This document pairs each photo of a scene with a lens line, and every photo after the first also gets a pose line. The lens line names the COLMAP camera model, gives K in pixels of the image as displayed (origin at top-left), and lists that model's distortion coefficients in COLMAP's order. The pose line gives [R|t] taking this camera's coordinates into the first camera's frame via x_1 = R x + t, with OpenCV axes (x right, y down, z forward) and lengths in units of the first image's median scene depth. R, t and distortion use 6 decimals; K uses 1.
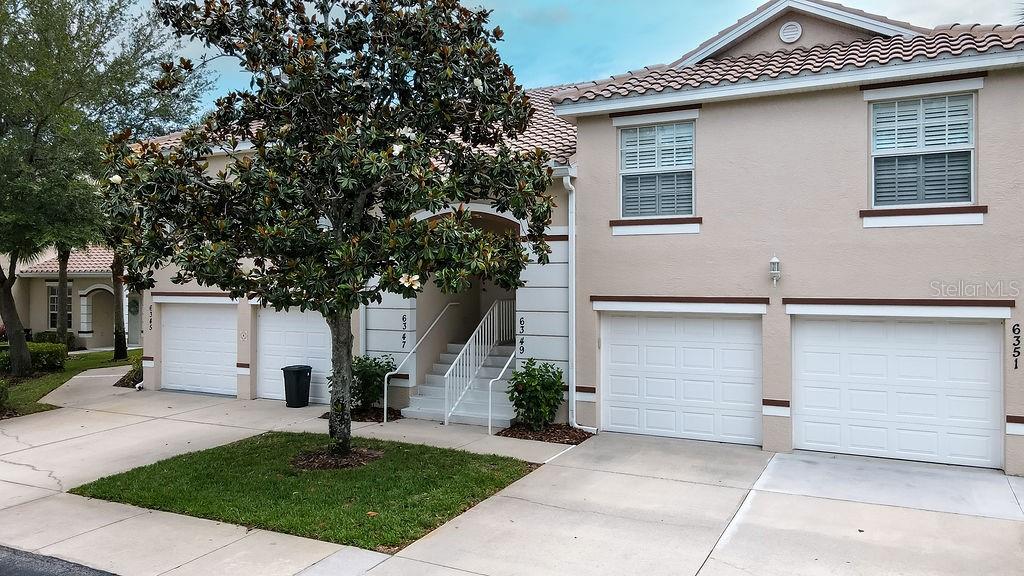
lens RADIAL K [[756.8, 0, 512.8], [0, 756.8, 287.4], [0, 0, 1]] dist [0.013253, -0.001925]
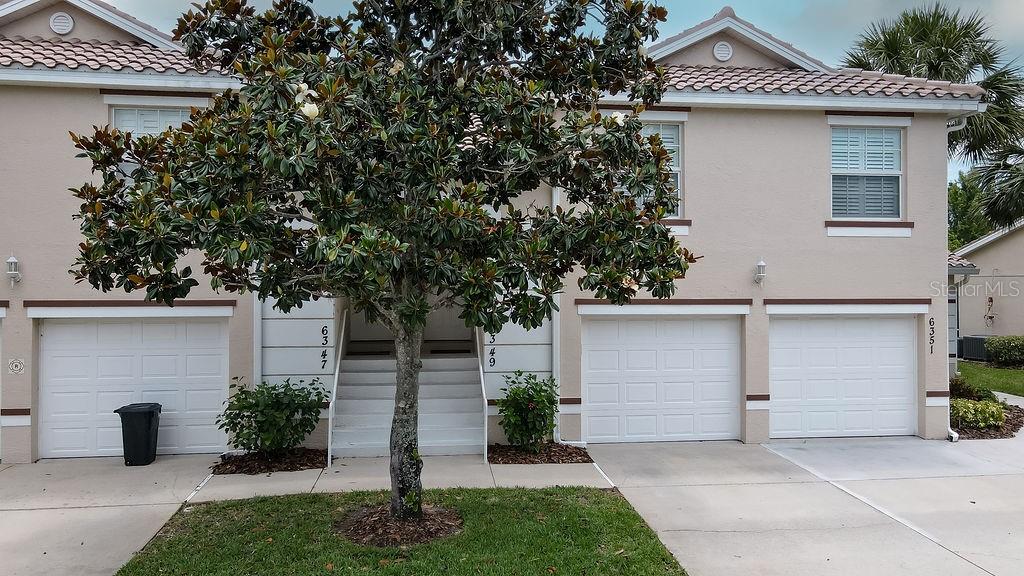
lens RADIAL K [[756.8, 0, 513.4], [0, 756.8, 284.4], [0, 0, 1]] dist [0.013253, -0.001925]
pose [[0.824988, -0.000721, 0.565150, -0.540945], [0.003288, 0.999988, -0.003524, -0.004004], [-0.565141, 0.004765, 0.824981, 0.317381]]
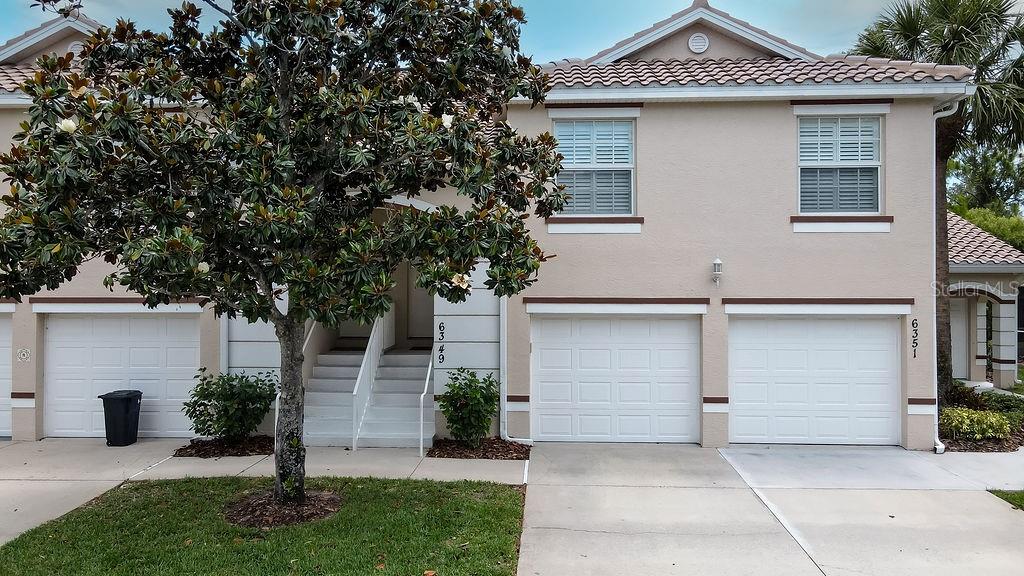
lens RADIAL K [[756.8, 0, 513.6], [0, 756.8, 285.1], [0, 0, 1]] dist [0.013253, -0.001925]
pose [[0.908977, -0.001357, 0.416843, -0.333478], [0.002726, 0.999993, -0.002688, -0.001847], [-0.416837, 0.003579, 0.908974, 0.179399]]
